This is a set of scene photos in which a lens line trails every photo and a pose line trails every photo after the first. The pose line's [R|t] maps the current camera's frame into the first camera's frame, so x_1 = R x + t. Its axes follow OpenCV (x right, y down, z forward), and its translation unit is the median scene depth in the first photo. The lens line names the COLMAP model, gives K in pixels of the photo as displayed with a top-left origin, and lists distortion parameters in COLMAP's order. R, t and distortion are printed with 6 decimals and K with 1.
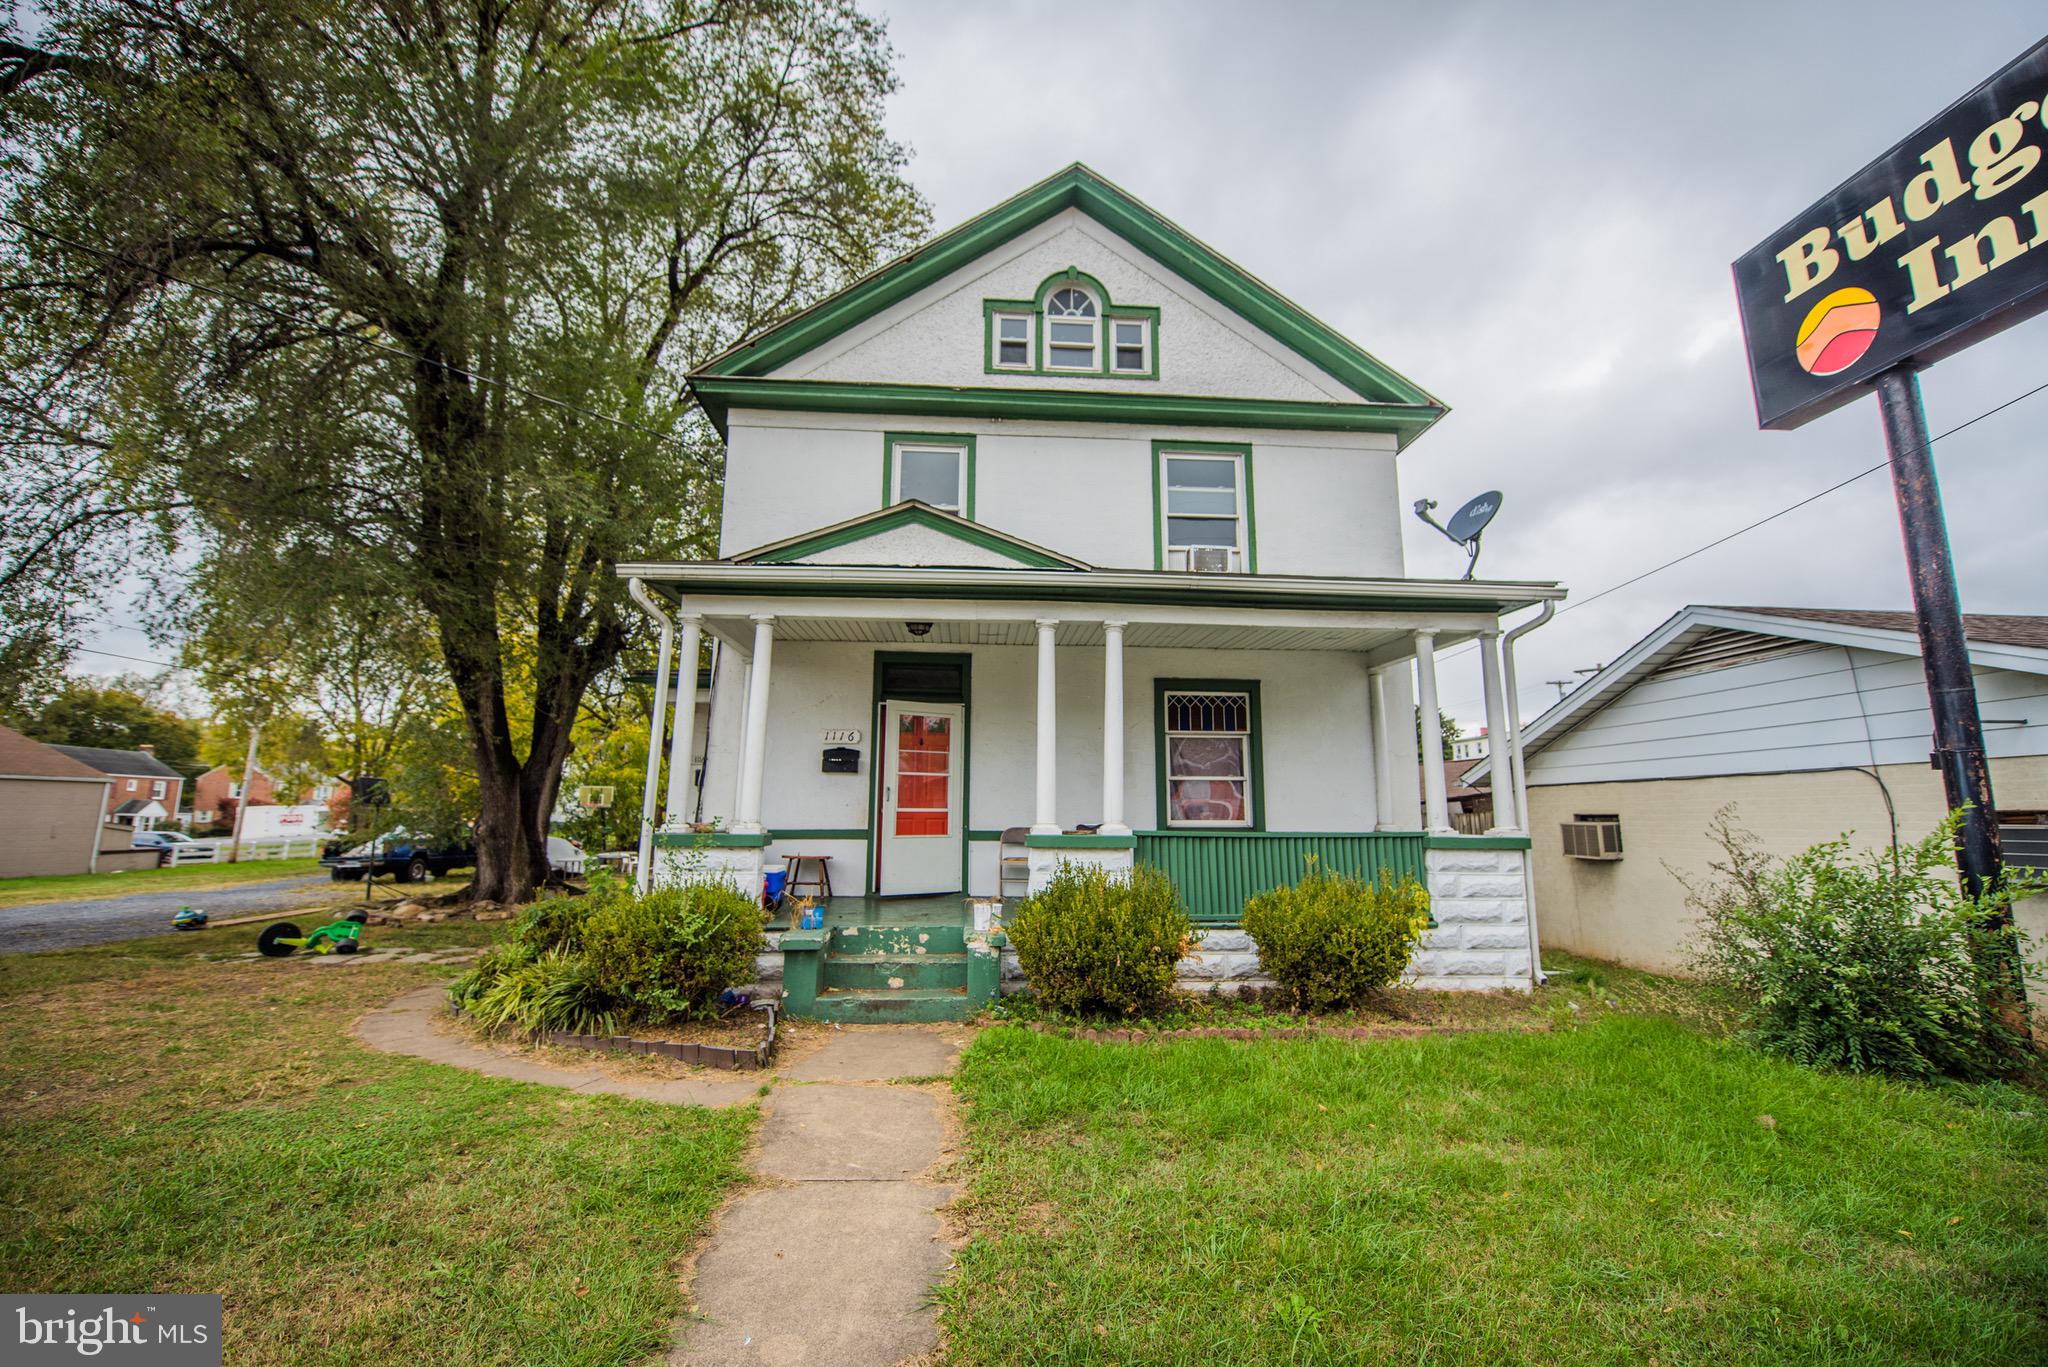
lens RADIAL K [[813.1, 0, 1024.0], [0, 813.1, 683.5], [0, 0, 1]] dist [-0.013888, -0.002186]
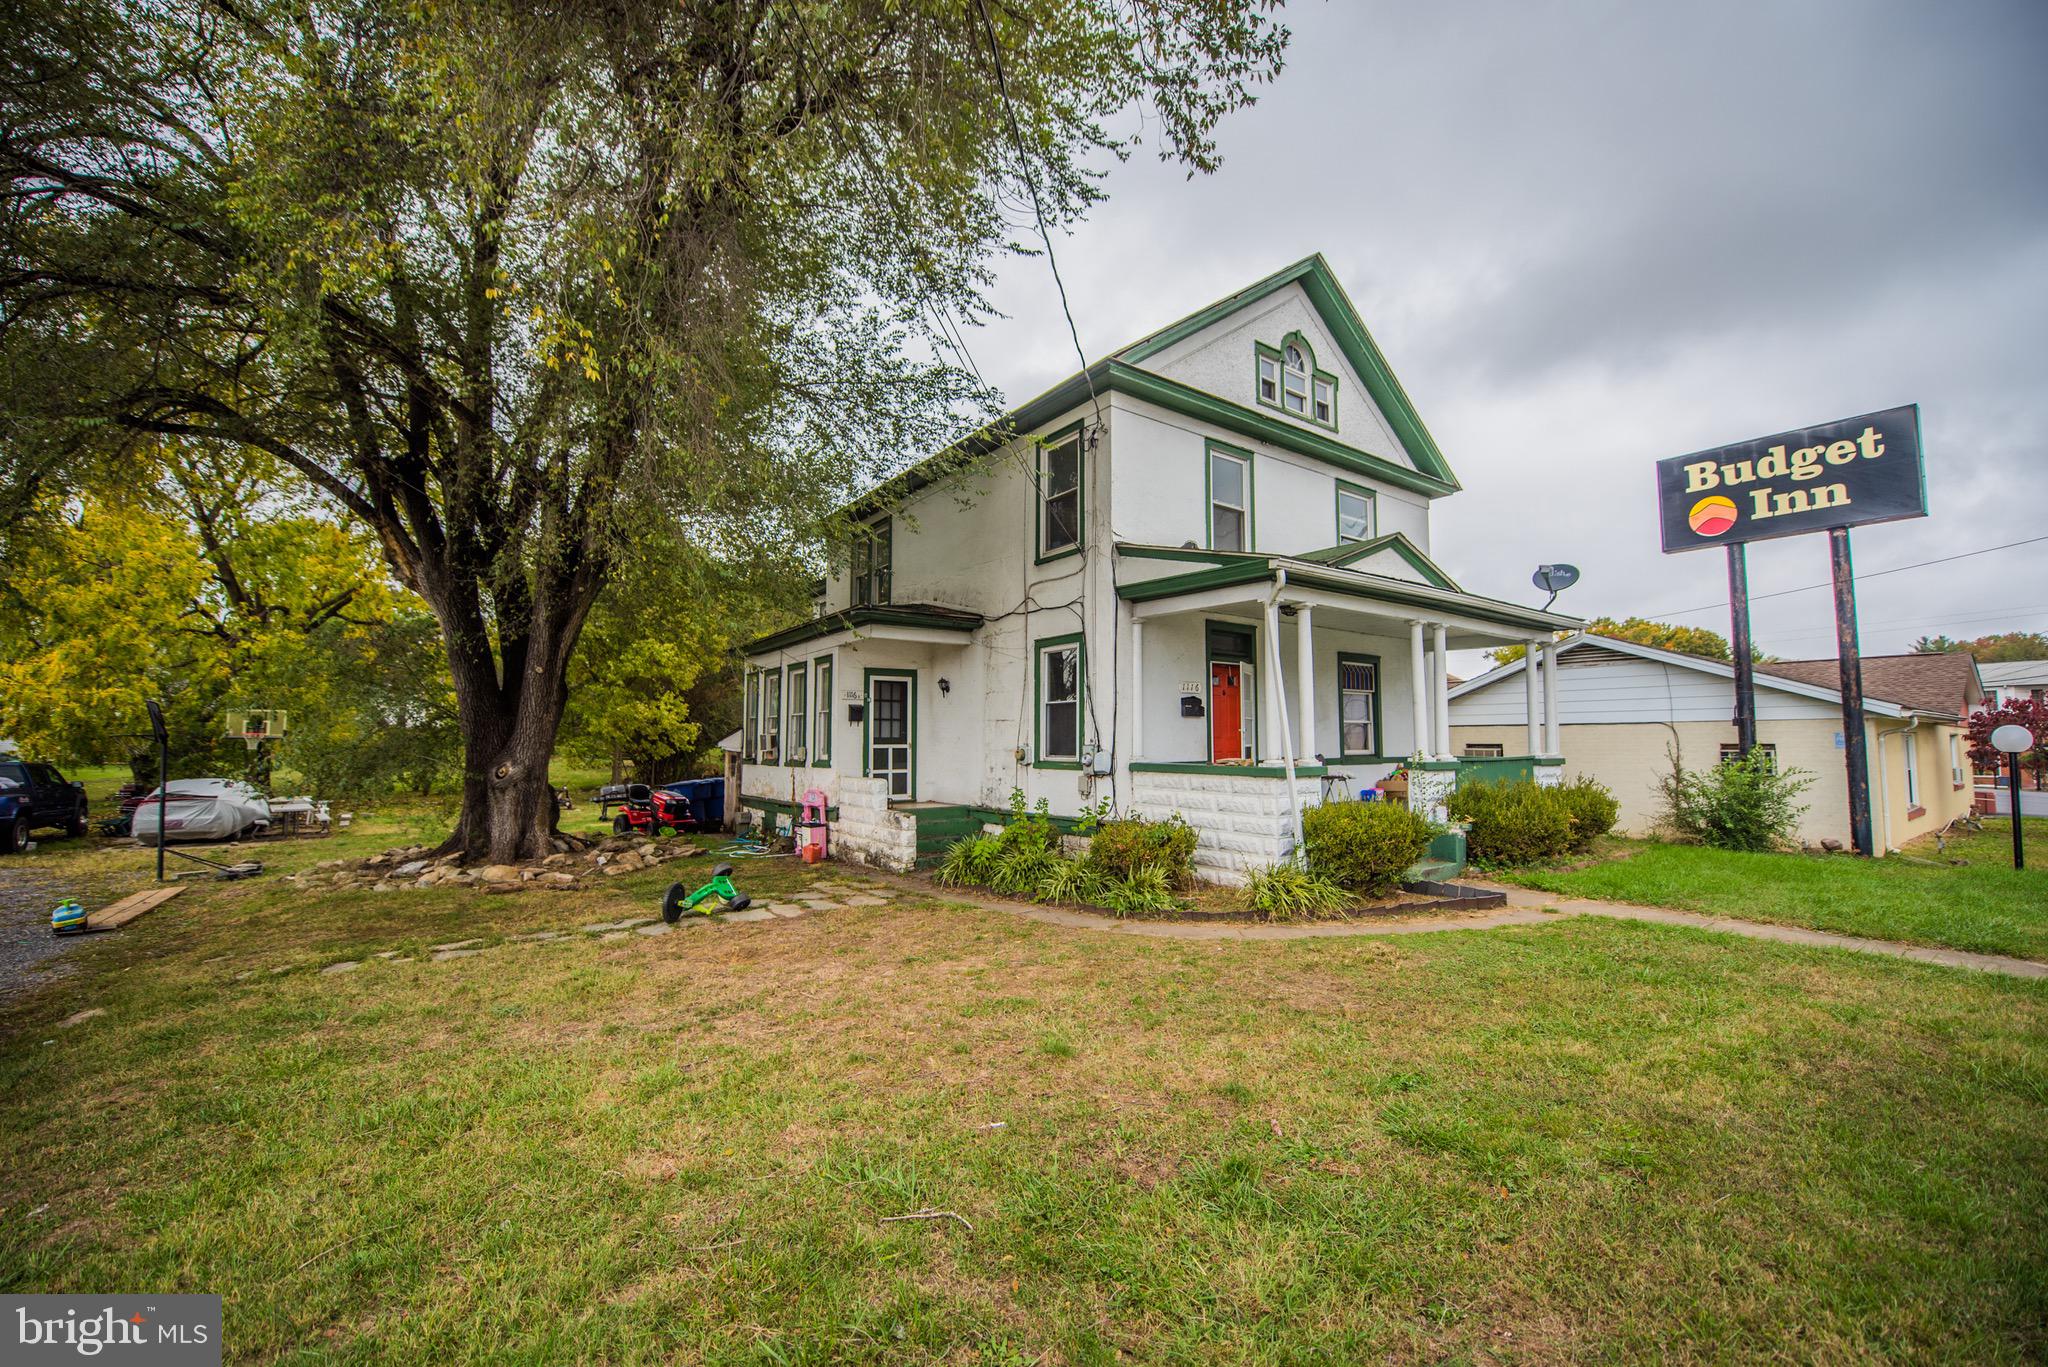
lens RADIAL K [[813.1, 0, 1024.0], [0, 813.1, 683.5], [0, 0, 1]] dist [-0.013888, -0.002186]
pose [[0.850032, 0.032429, 0.525732, -1.054122], [-0.079546, 0.994559, 0.067266, -0.002679], [-0.520690, -0.098998, 0.847986, 0.075026]]
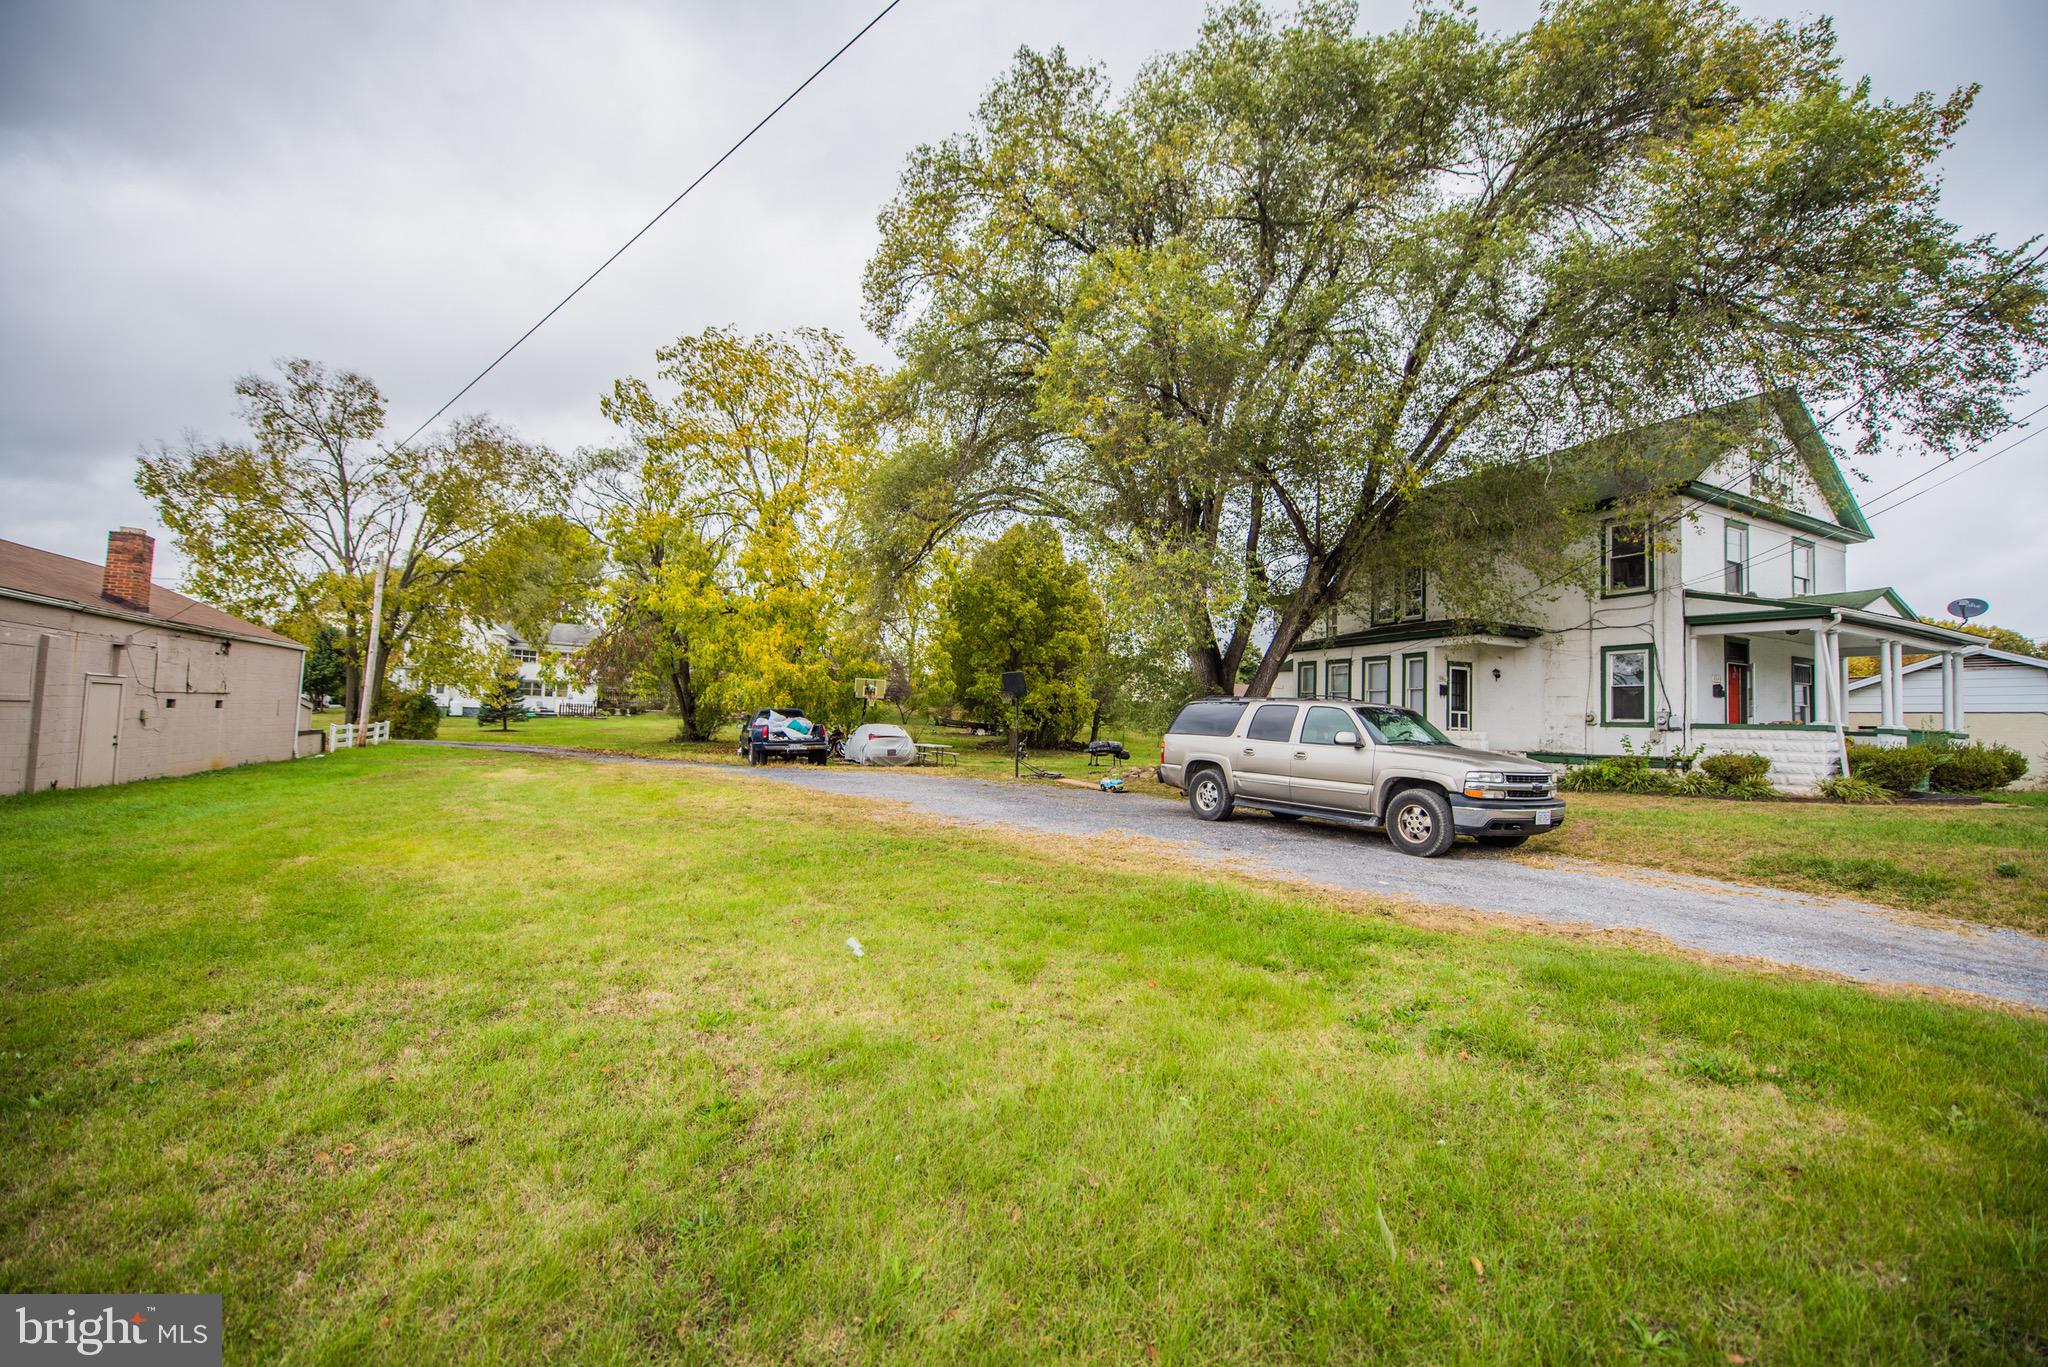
lens RADIAL K [[813.1, 0, 1024.0], [0, 813.1, 683.5], [0, 0, 1]] dist [-0.013888, -0.002186]
pose [[0.927786, 0.043961, 0.370513, -2.422371], [-0.087078, 0.991124, 0.100454, 0.027827], [-0.362809, -0.125463, 0.923379, -0.190029]]
